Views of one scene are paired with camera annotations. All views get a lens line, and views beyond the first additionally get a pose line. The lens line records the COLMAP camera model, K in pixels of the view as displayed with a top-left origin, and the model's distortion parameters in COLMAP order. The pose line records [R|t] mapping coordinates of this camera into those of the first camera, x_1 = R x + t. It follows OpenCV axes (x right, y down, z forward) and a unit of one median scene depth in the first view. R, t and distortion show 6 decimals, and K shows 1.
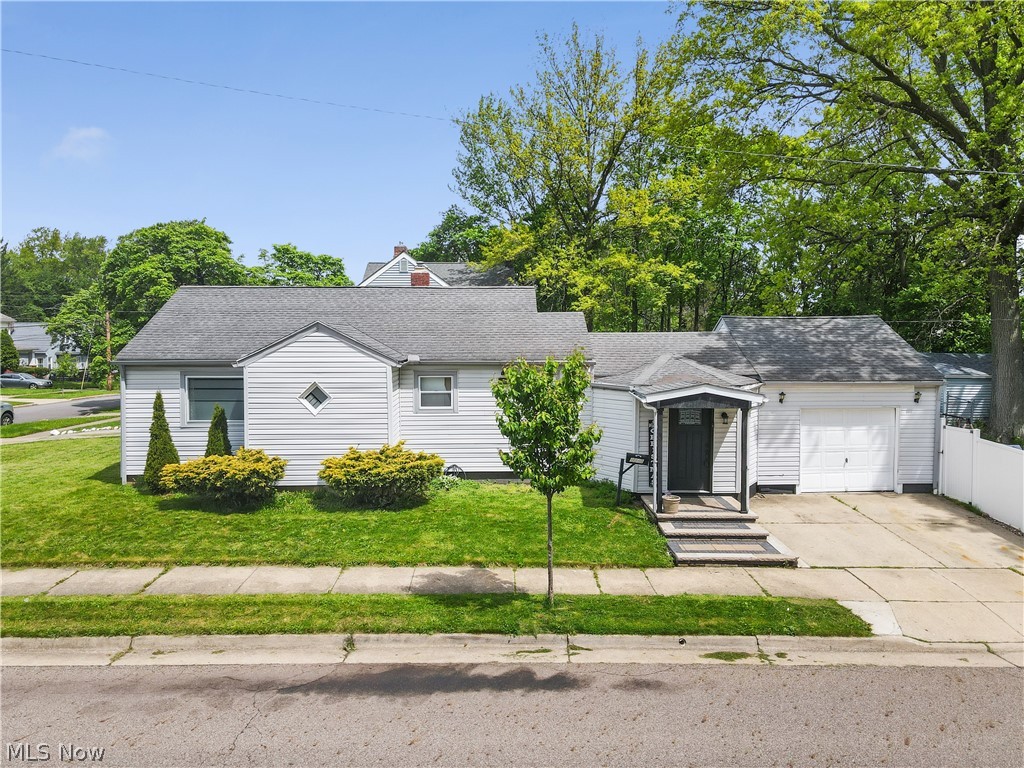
lens RADIAL K [[757.0, 0, 512.0], [0, 757.0, 384.0], [0, 0, 1]] dist [0.004154, 0.010840]
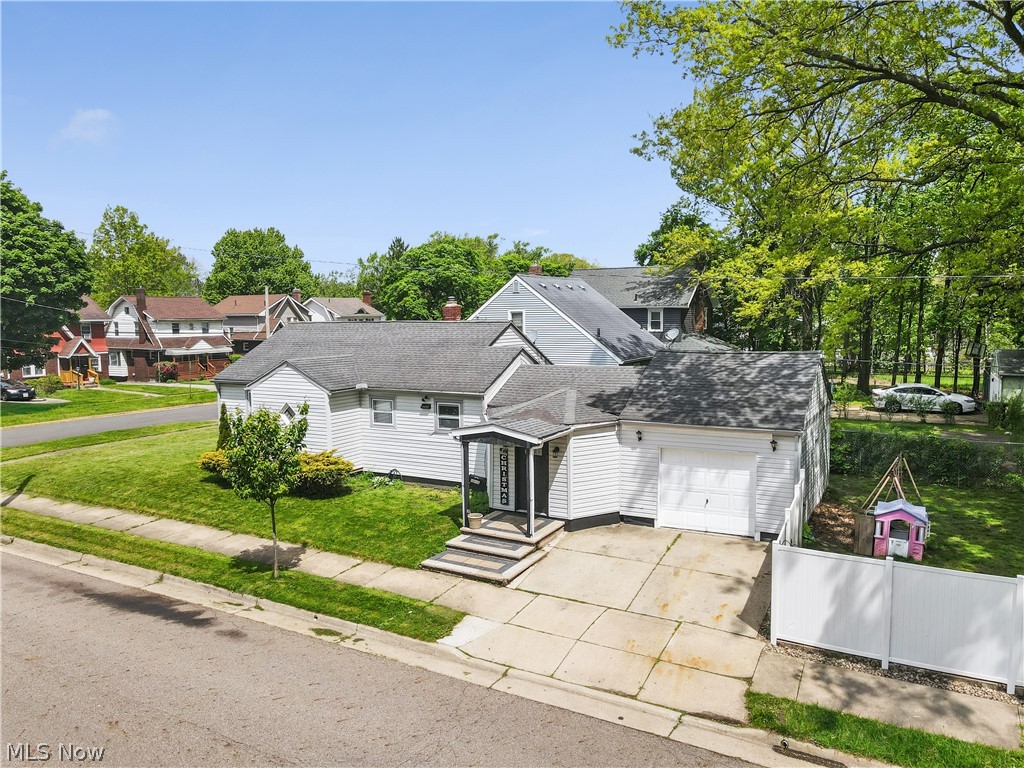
lens RADIAL K [[757.0, 0, 512.0], [0, 757.0, 384.0], [0, 0, 1]] dist [0.004154, 0.010840]
pose [[0.866367, 0.041776, -0.497657, 1.096372], [-0.024802, 0.998865, 0.040671, -0.142273], [0.498791, -0.022893, 0.866420, -0.022721]]
